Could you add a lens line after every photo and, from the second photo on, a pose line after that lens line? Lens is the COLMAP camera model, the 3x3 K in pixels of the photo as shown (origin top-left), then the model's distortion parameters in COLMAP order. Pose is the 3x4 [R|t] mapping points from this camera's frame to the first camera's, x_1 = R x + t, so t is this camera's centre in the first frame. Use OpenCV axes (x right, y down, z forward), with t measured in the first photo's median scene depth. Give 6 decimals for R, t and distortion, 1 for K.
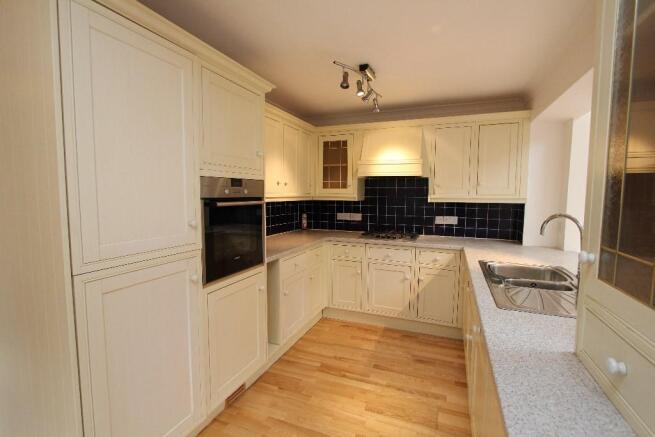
lens RADIAL K [[303.4, 0, 329.2], [0, 303.4, 217.9], [0, 0, 1]] dist [-0.000280, -0.000046]
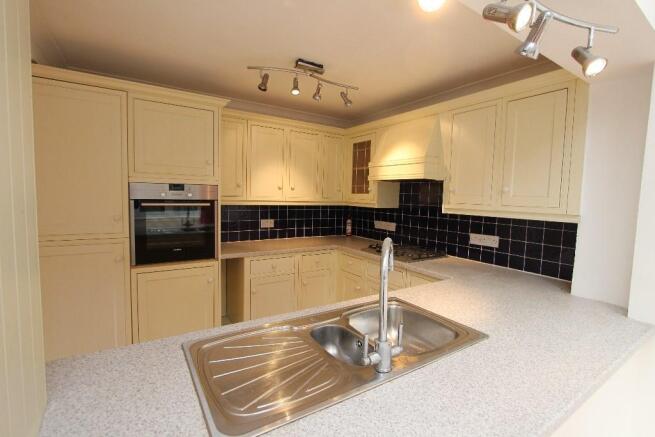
lens RADIAL K [[303.4, 0, 328.1], [0, 303.4, 217.8], [0, 0, 1]] dist [-0.000280, -0.000046]
pose [[0.816387, 0.059613, -0.574420, 0.512381], [-0.067925, 0.997666, 0.007000, -0.026232], [0.573497, 0.033303, 0.818531, 0.212059]]
